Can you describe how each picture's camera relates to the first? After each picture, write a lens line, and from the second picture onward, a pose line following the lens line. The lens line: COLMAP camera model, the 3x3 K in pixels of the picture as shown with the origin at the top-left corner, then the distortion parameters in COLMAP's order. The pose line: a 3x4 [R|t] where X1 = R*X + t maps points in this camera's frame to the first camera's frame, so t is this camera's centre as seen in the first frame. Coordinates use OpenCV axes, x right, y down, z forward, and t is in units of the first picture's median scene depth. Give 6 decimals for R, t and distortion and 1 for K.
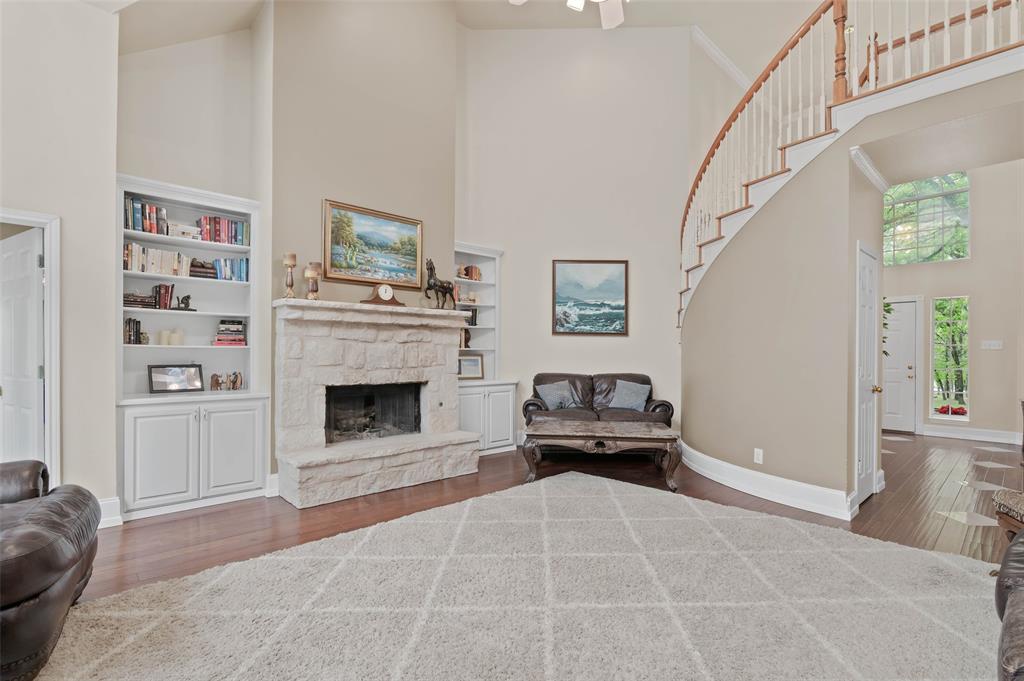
lens RADIAL K [[472.8, 0, 510.8], [0, 472.8, 346.2], [0, 0, 1]] dist [-0.000806, 0.000004]
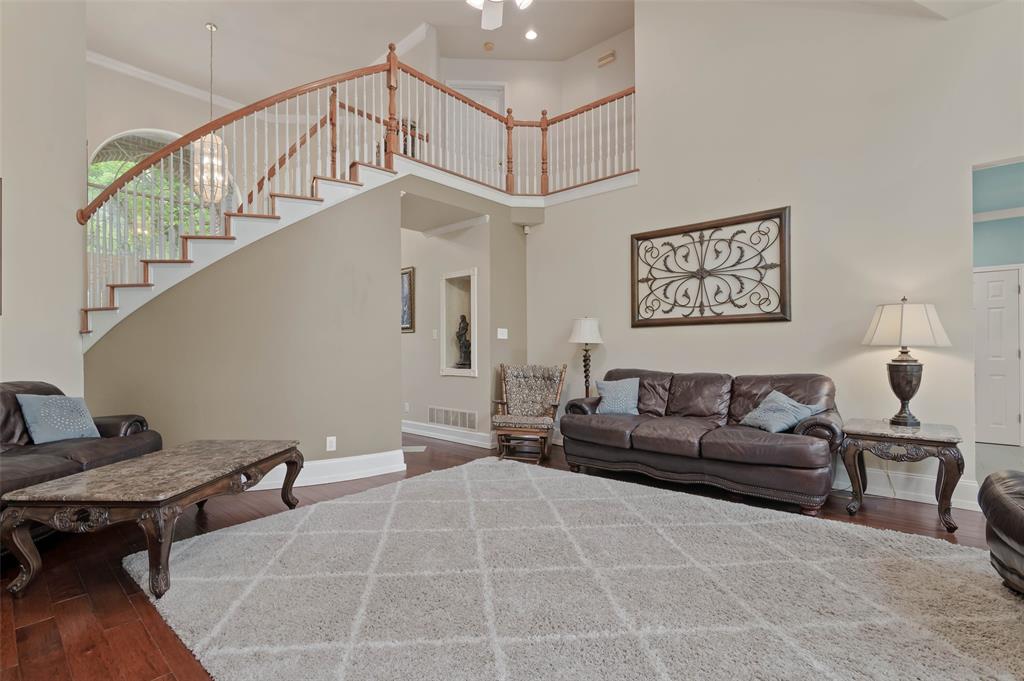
lens RADIAL K [[472.8, 0, 510.9], [0, 472.8, 345.9], [0, 0, 1]] dist [-0.000806, 0.000004]
pose [[-0.091008, -0.001323, 0.995849, -0.629774], [-0.007921, 0.999968, 0.000605, 0.013788], [-0.995819, -0.007833, -0.091015, 0.800073]]
